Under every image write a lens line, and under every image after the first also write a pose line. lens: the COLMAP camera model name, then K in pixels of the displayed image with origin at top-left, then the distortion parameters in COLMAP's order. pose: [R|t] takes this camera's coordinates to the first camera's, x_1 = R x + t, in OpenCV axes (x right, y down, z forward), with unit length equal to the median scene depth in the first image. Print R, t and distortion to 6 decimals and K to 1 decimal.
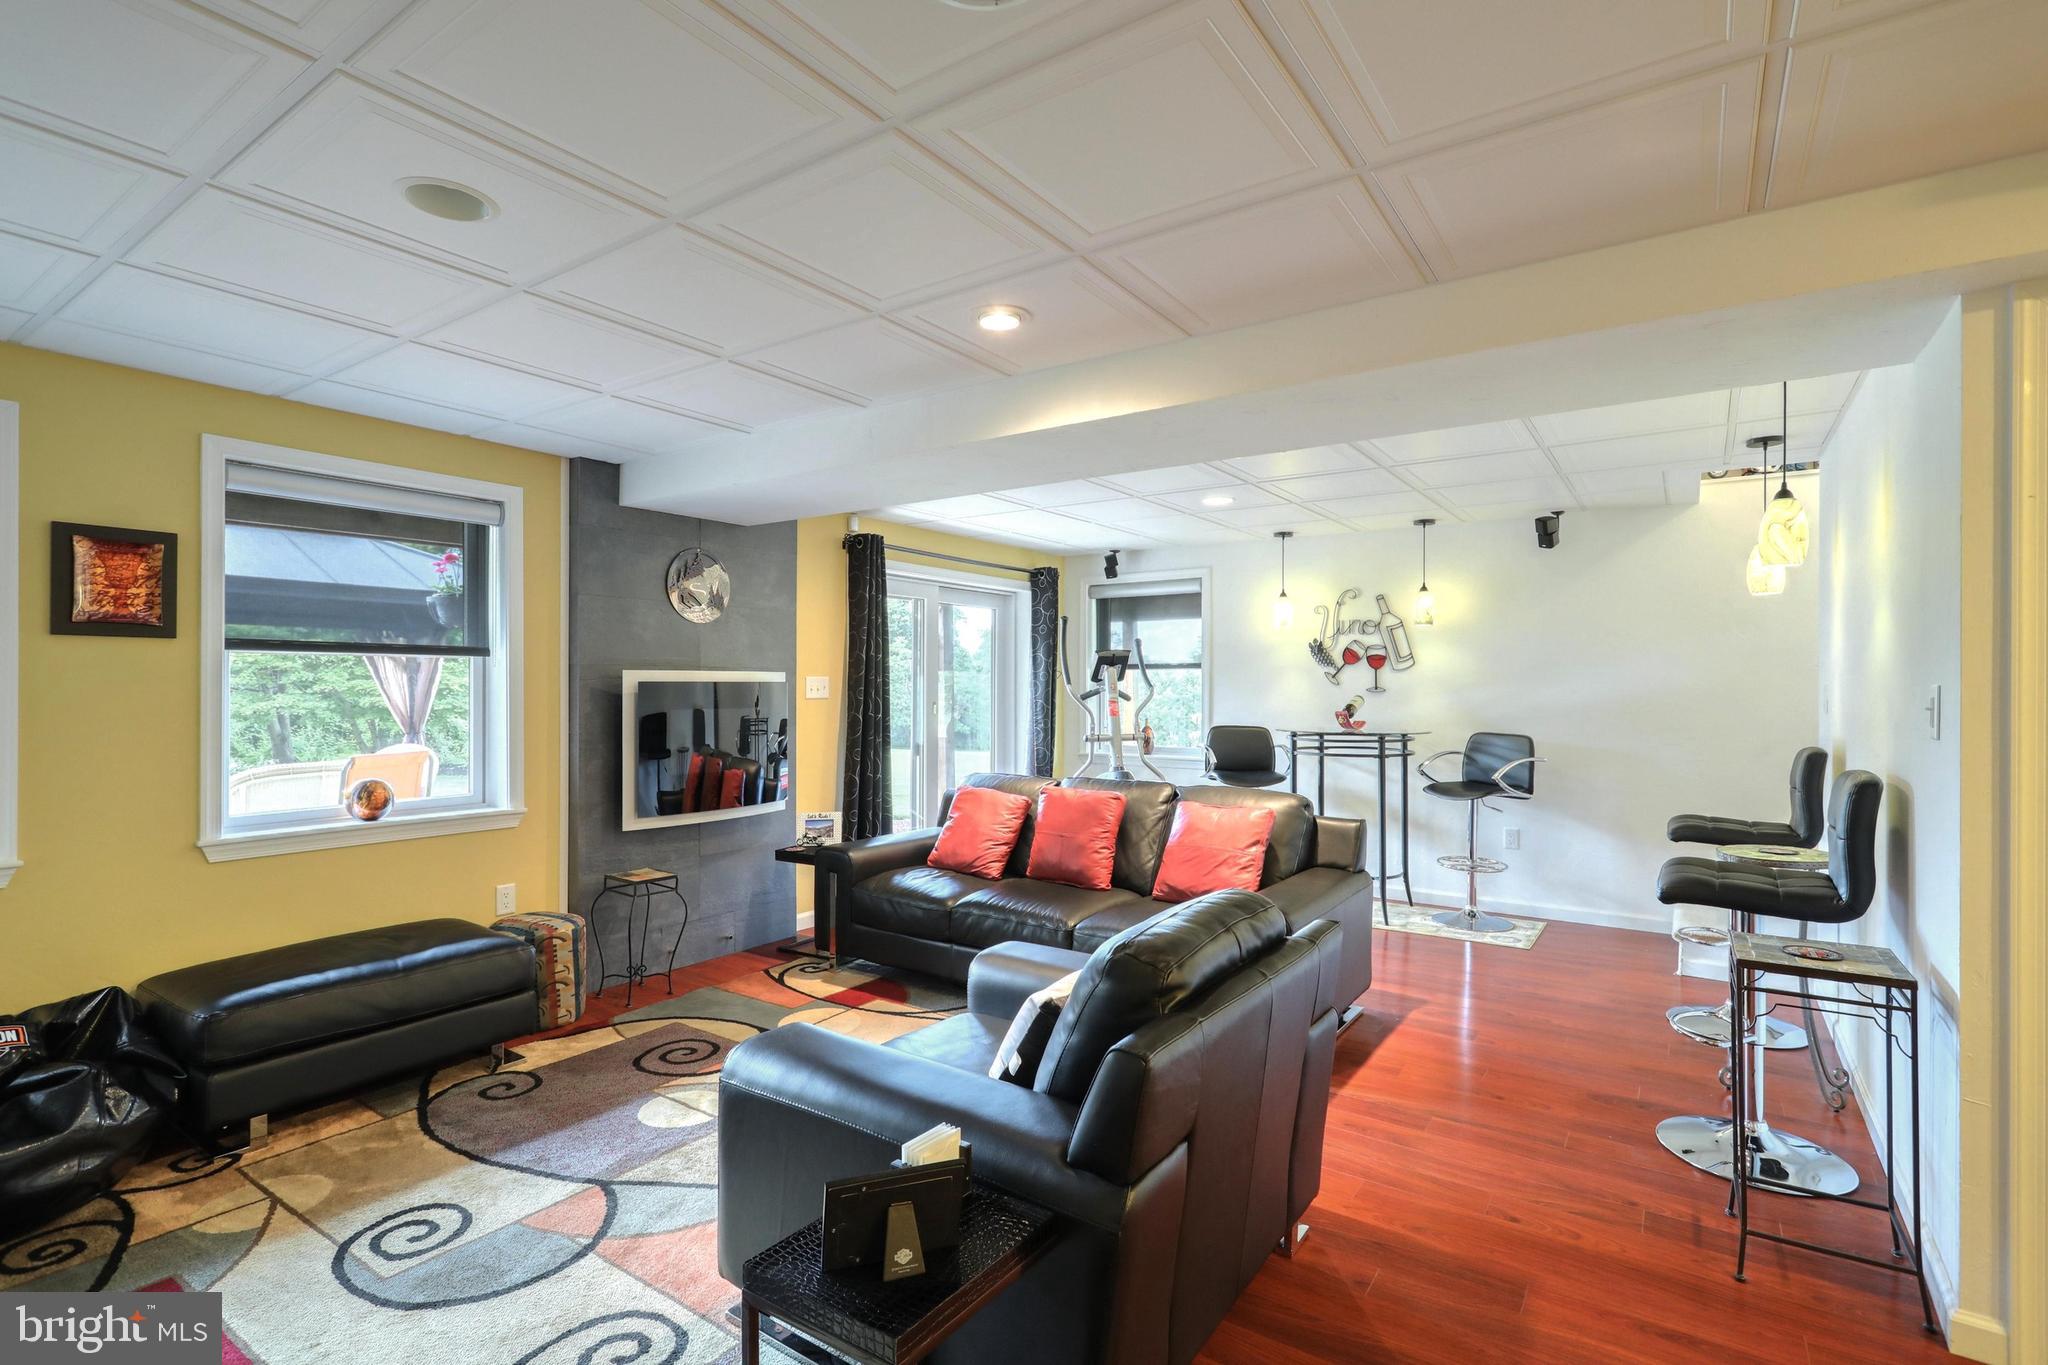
lens RADIAL K [[970.8, 0, 1024.6], [0, 970.8, 683.4], [0, 0, 1]] dist [-0.006937, 0.002246]
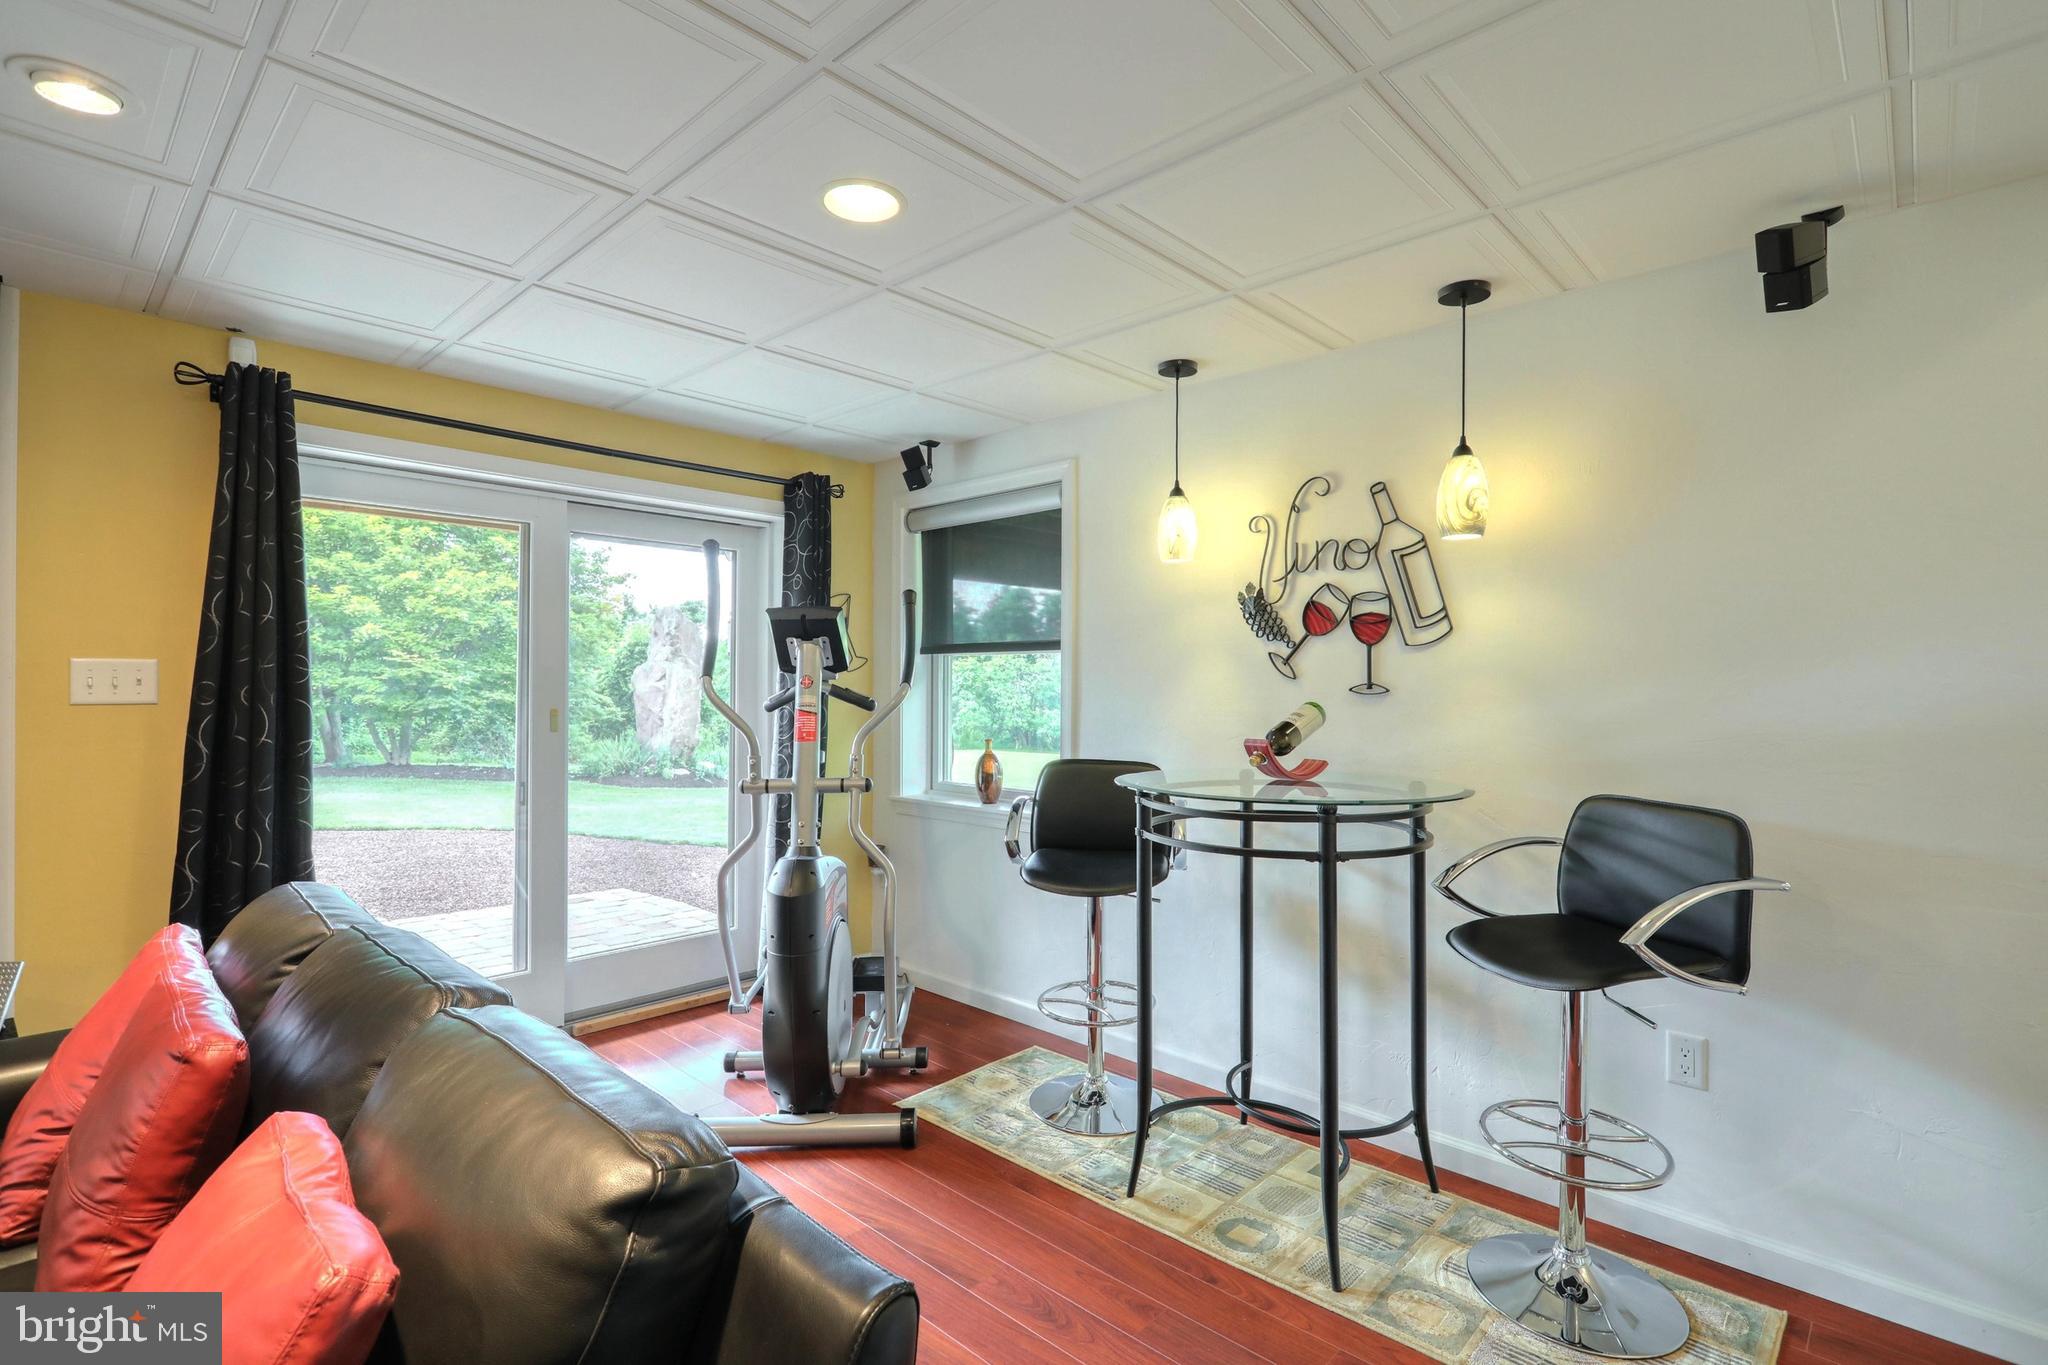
lens RADIAL K [[970.8, 0, 1020.7], [0, 970.8, 685.3], [0, 0, 1]] dist [-0.006937, 0.002246]
pose [[0.987735, 0.002788, -0.156113, 0.290820], [-0.002218, 0.999990, 0.003821, 0.003210], [0.156122, -0.003428, 0.987732, 0.558825]]
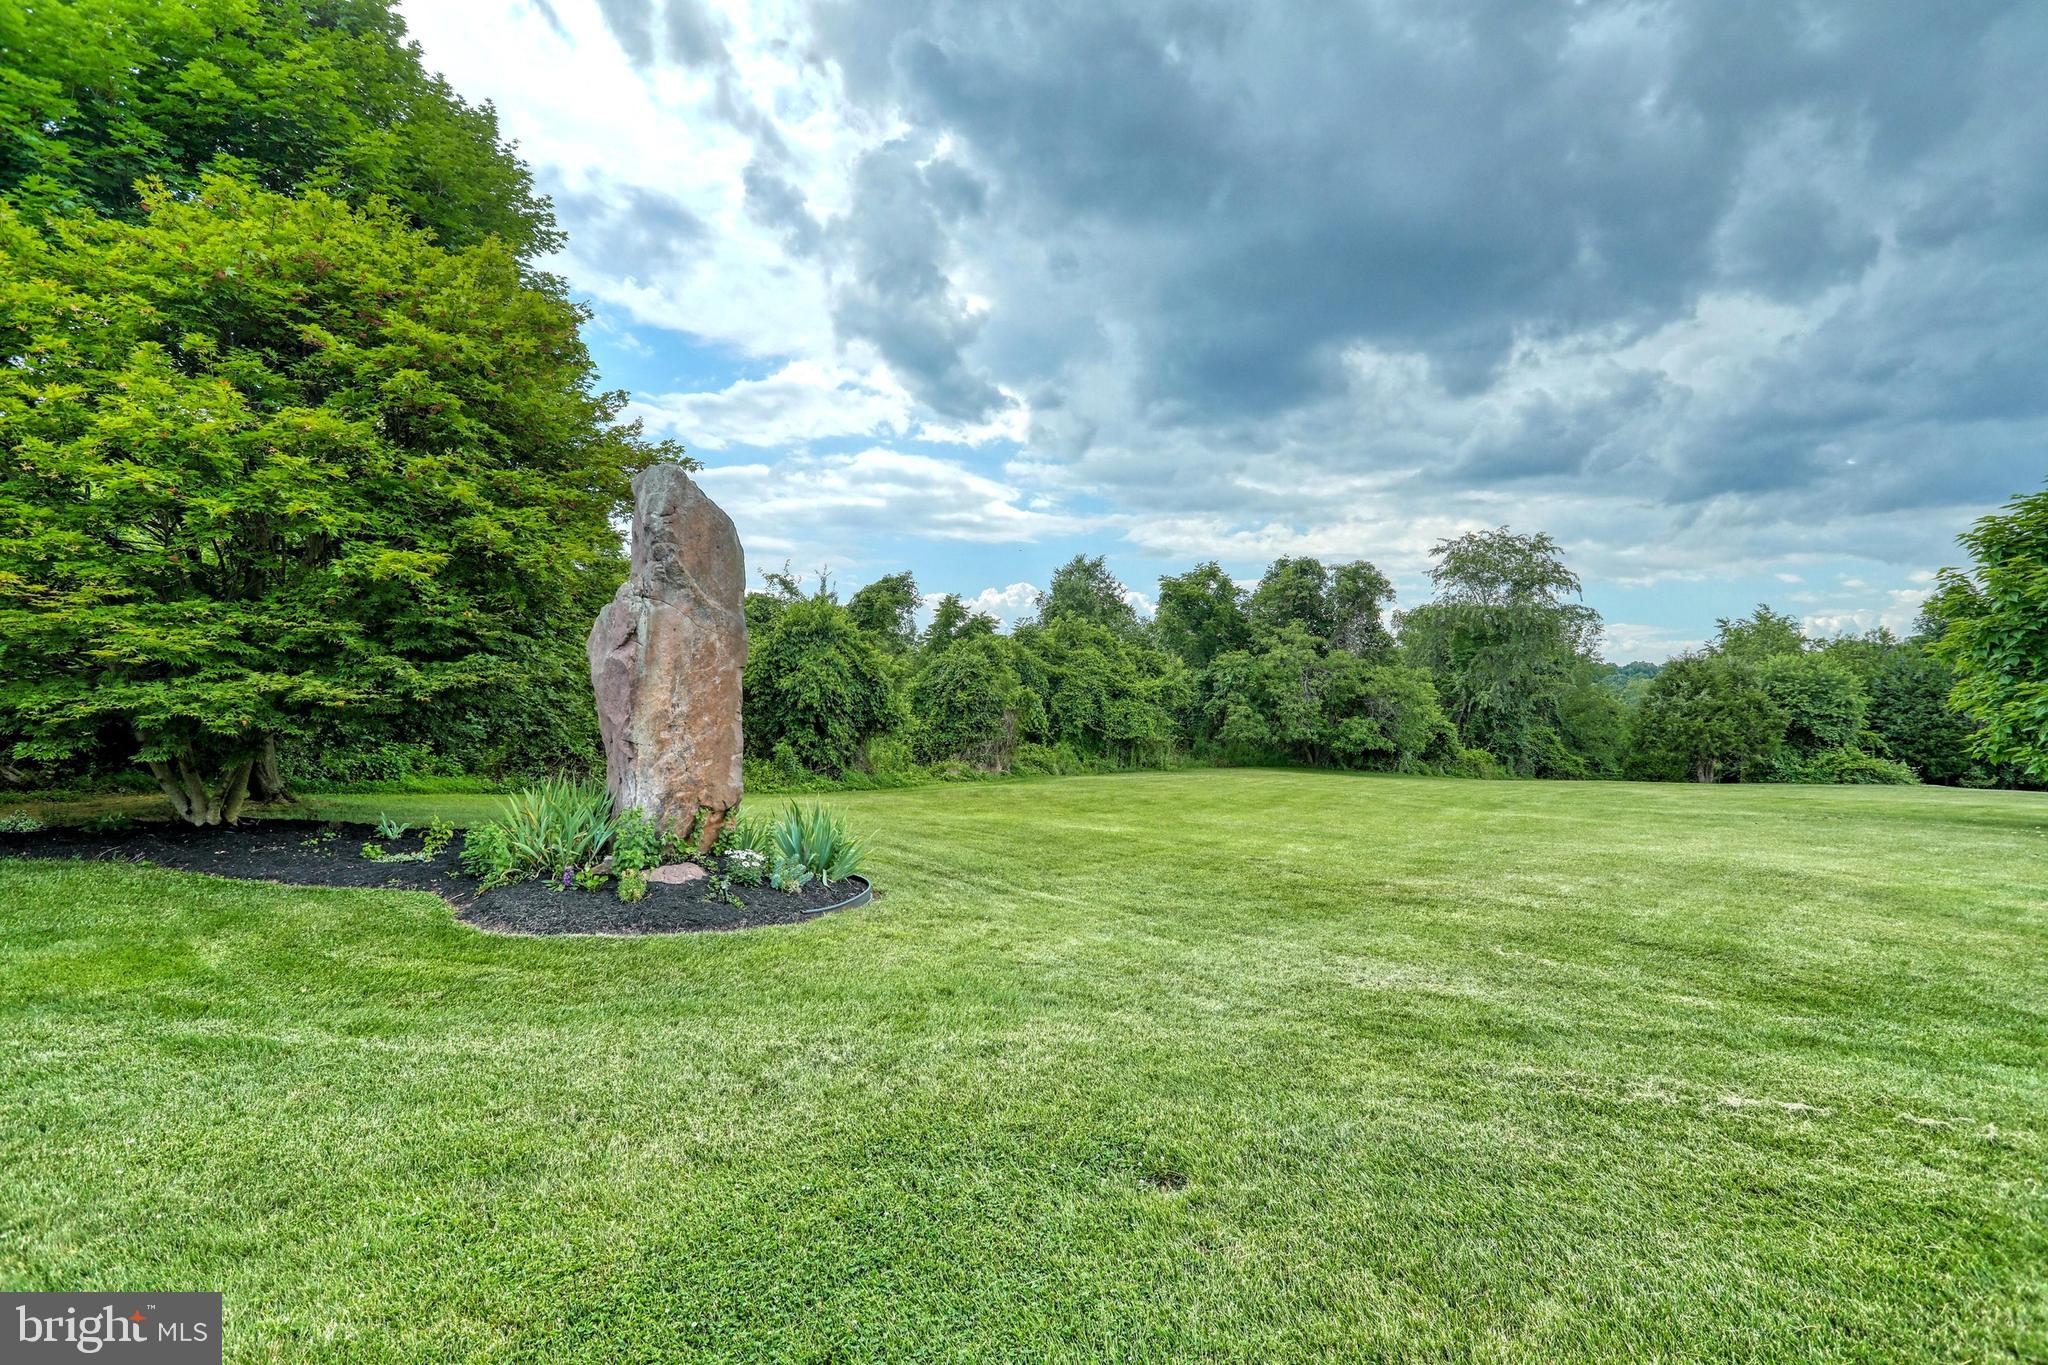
lens RADIAL K [[970.8, 0, 1016.2], [0, 970.8, 689.7], [0, 0, 1]] dist [-0.006937, 0.002246]
pose [[0.919979, 0.003079, -0.391955, 0.249267], [-0.001705, 0.999991, 0.003855, 0.006159], [0.391964, -0.002879, 0.919976, 0.676574]]
